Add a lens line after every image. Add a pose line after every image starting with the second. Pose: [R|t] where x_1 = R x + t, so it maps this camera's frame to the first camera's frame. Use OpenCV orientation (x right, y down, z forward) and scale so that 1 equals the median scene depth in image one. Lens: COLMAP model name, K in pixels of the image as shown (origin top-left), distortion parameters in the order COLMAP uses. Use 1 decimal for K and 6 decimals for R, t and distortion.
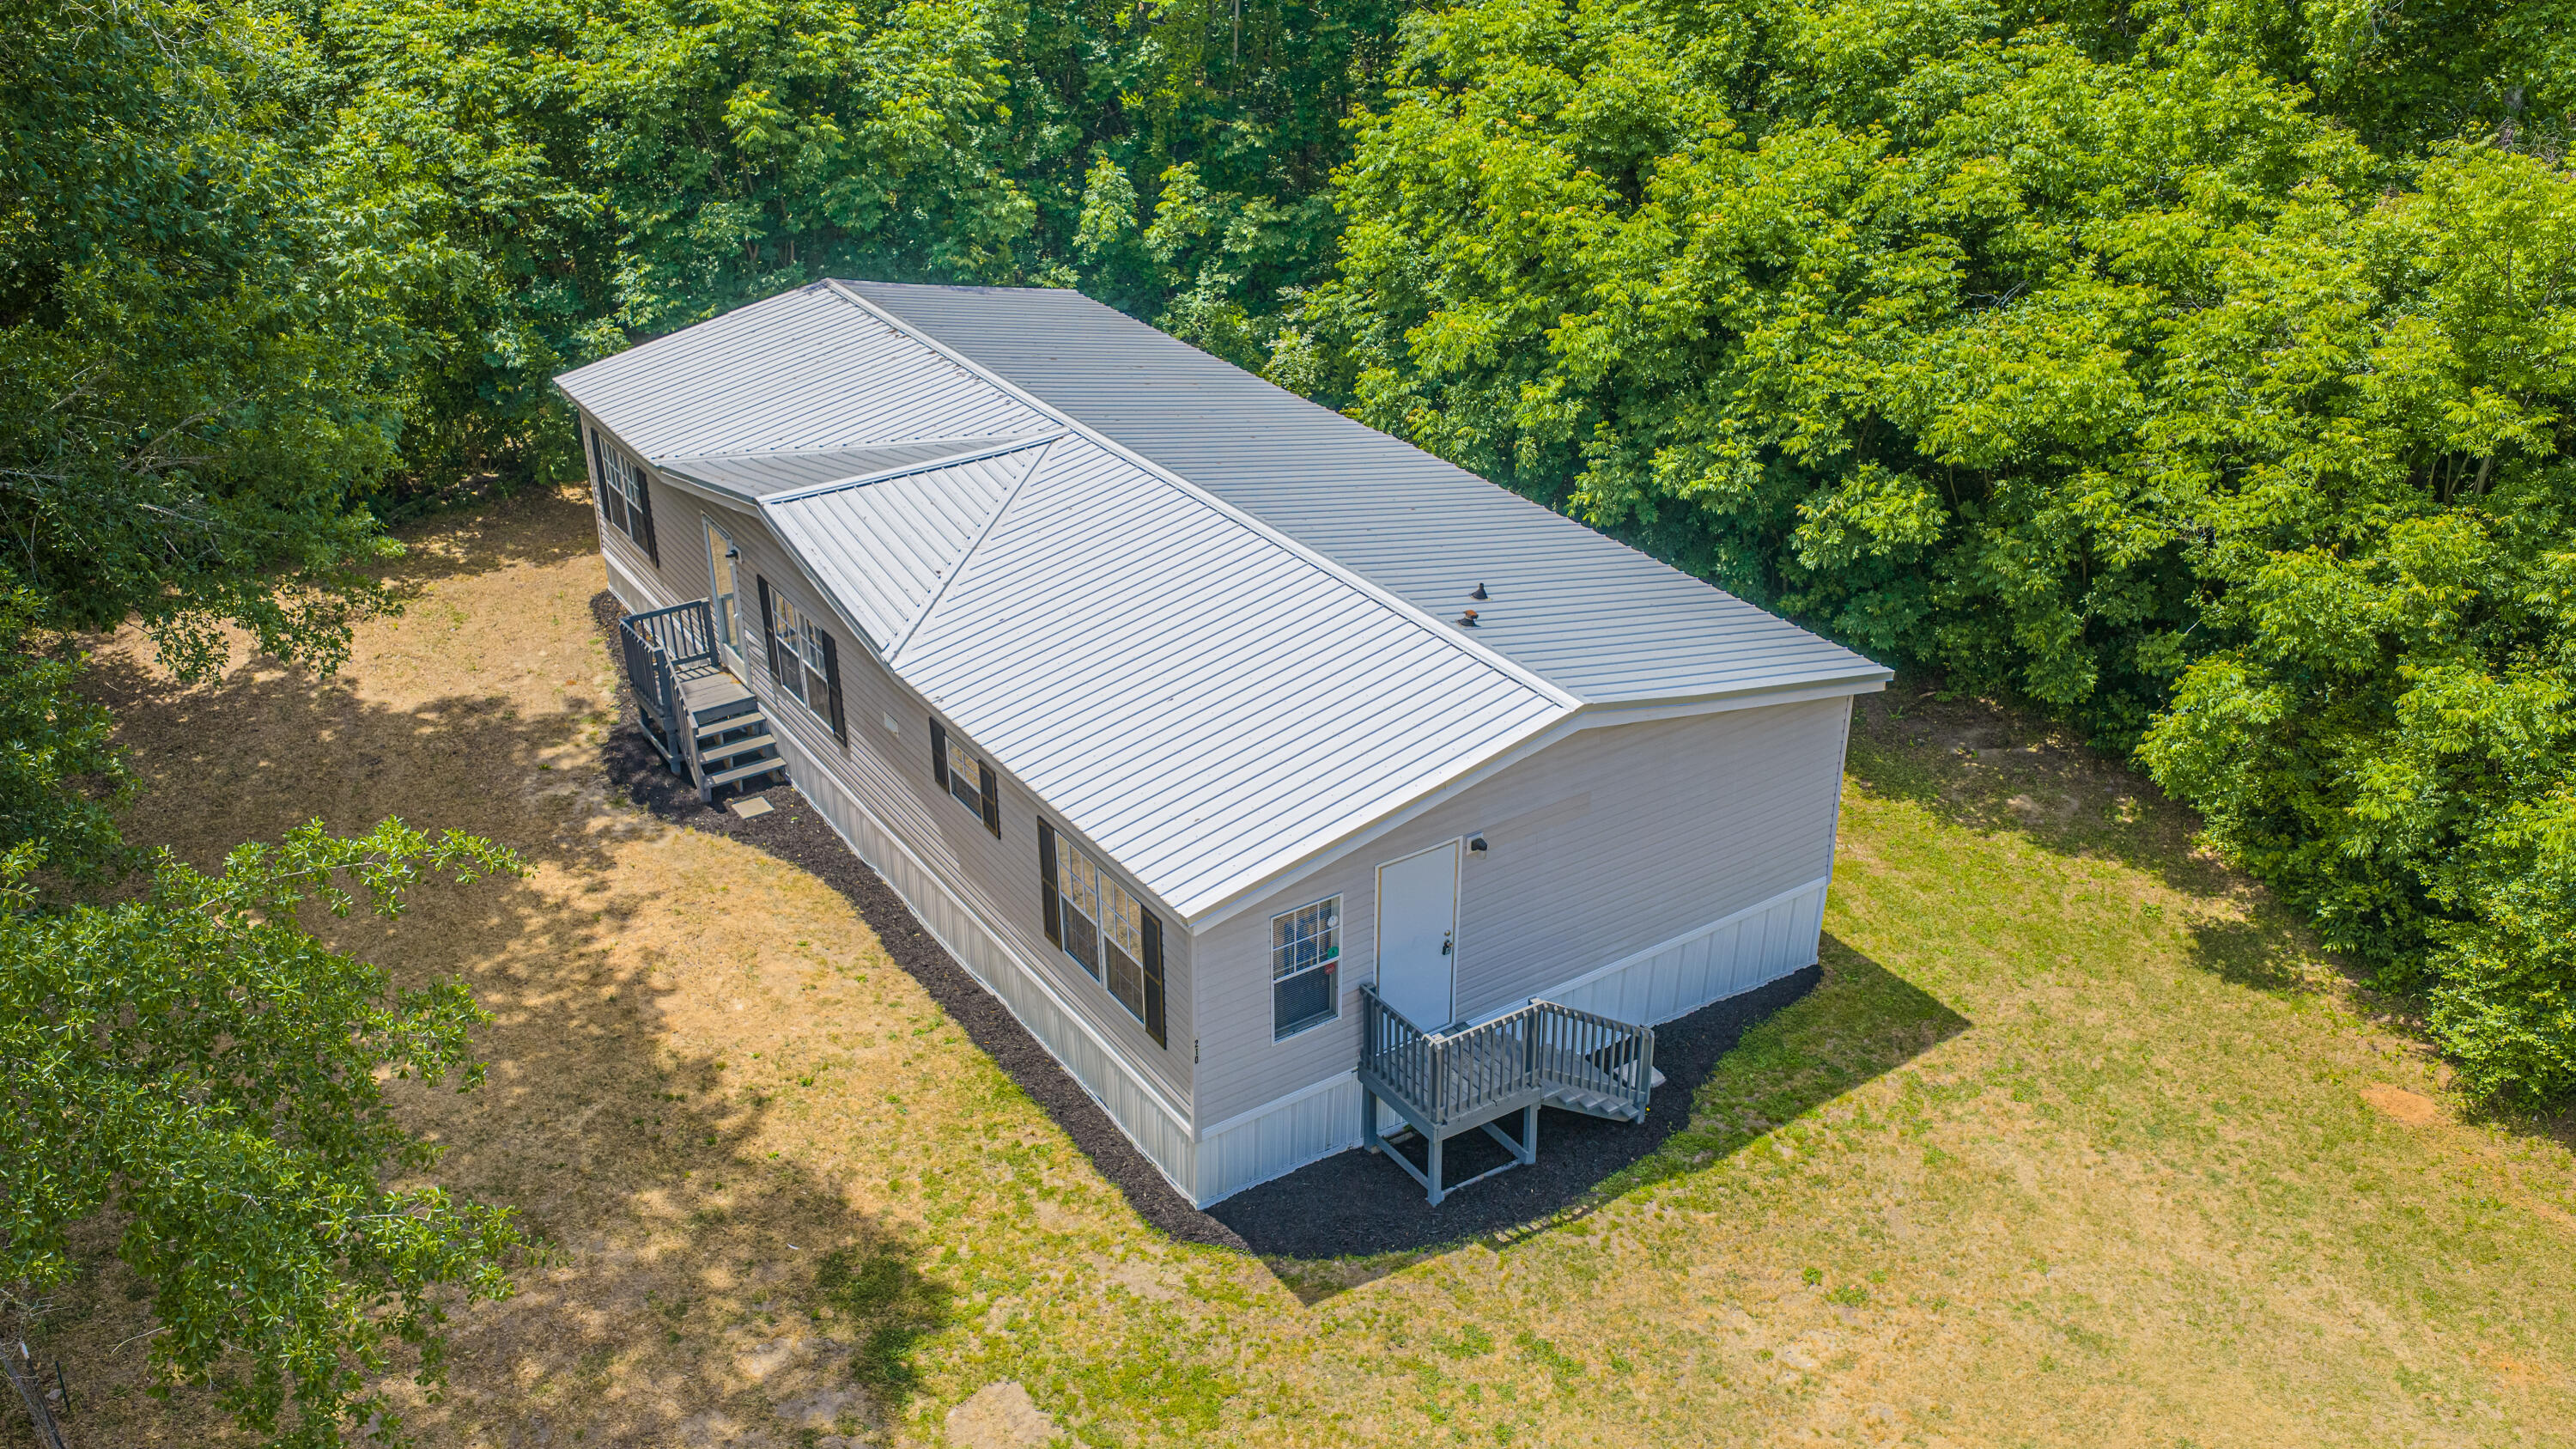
lens RADIAL K [[2136.1, 0, 1301.1], [0, 2136.1, 726.0], [0, 0, 1]] dist [0.021979, -0.060832]
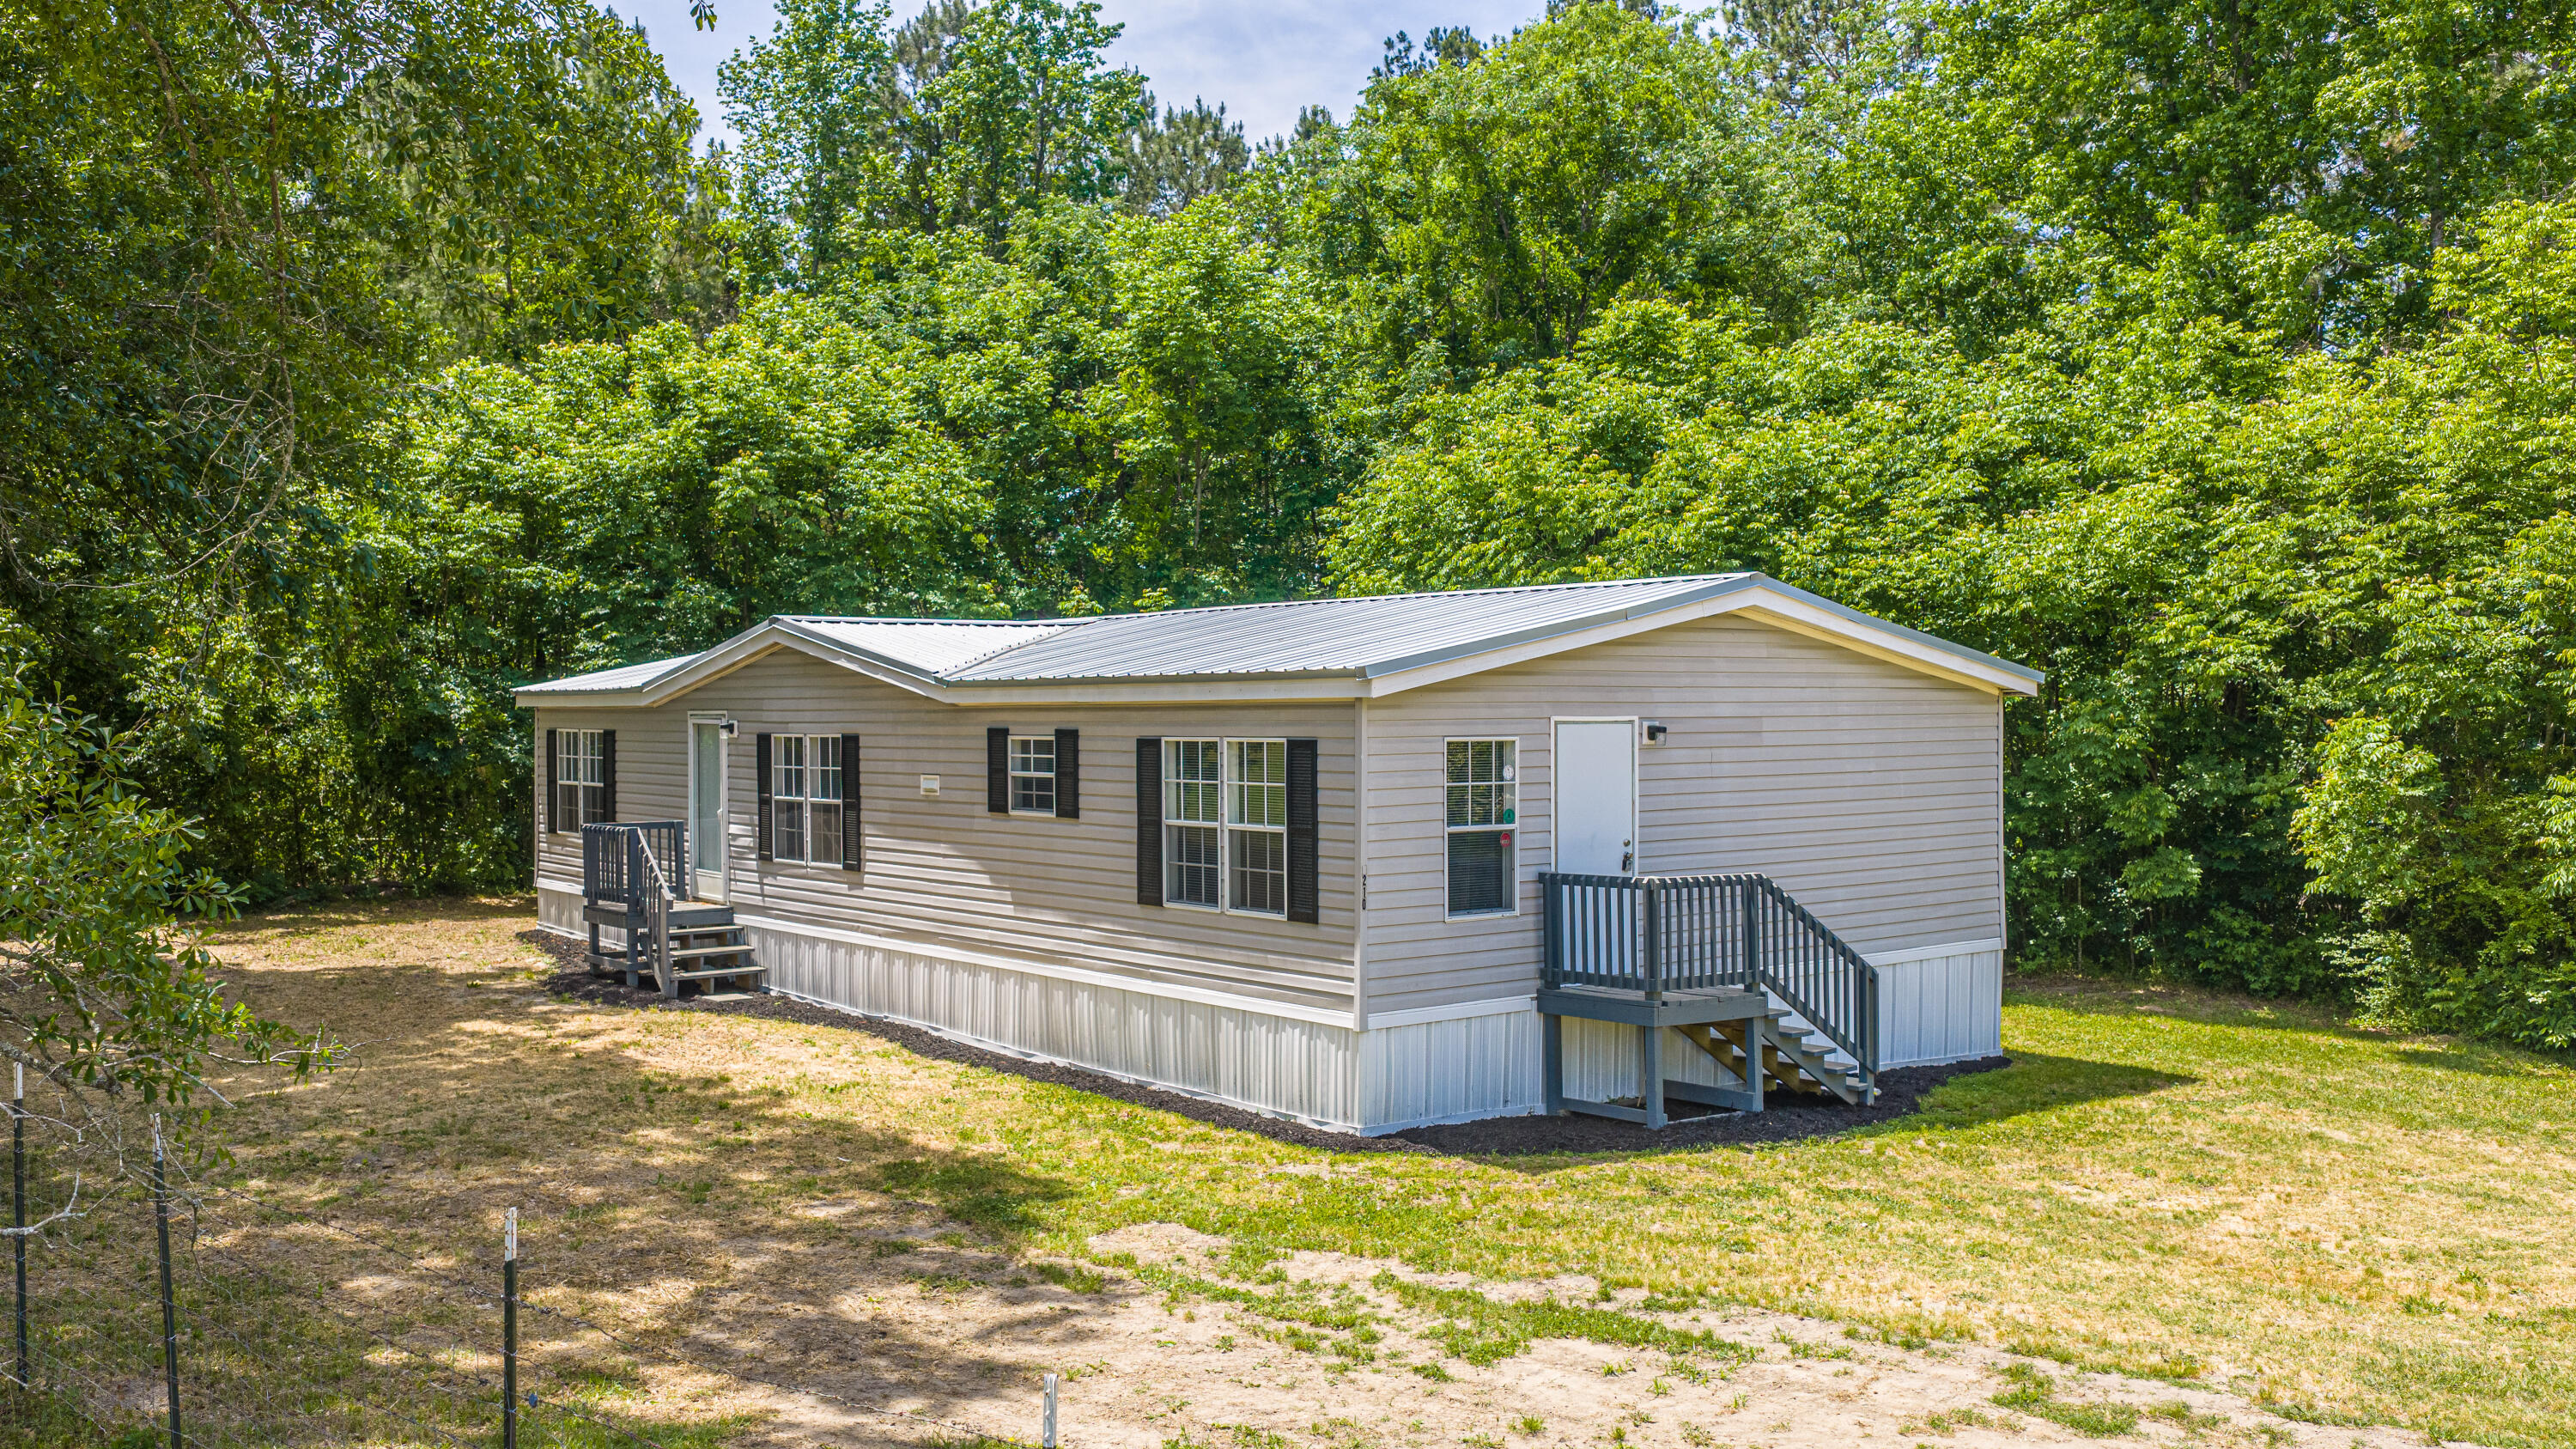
lens RADIAL K [[2136.1, 0, 1301.3], [0, 2136.1, 718.9], [0, 0, 1]] dist [0.021979, -0.060832]
pose [[0.996088, -0.005420, 0.088198, -0.114974], [0.044439, 0.893435, -0.446988, 0.363210], [-0.076377, 0.449159, 0.890181, 0.194054]]
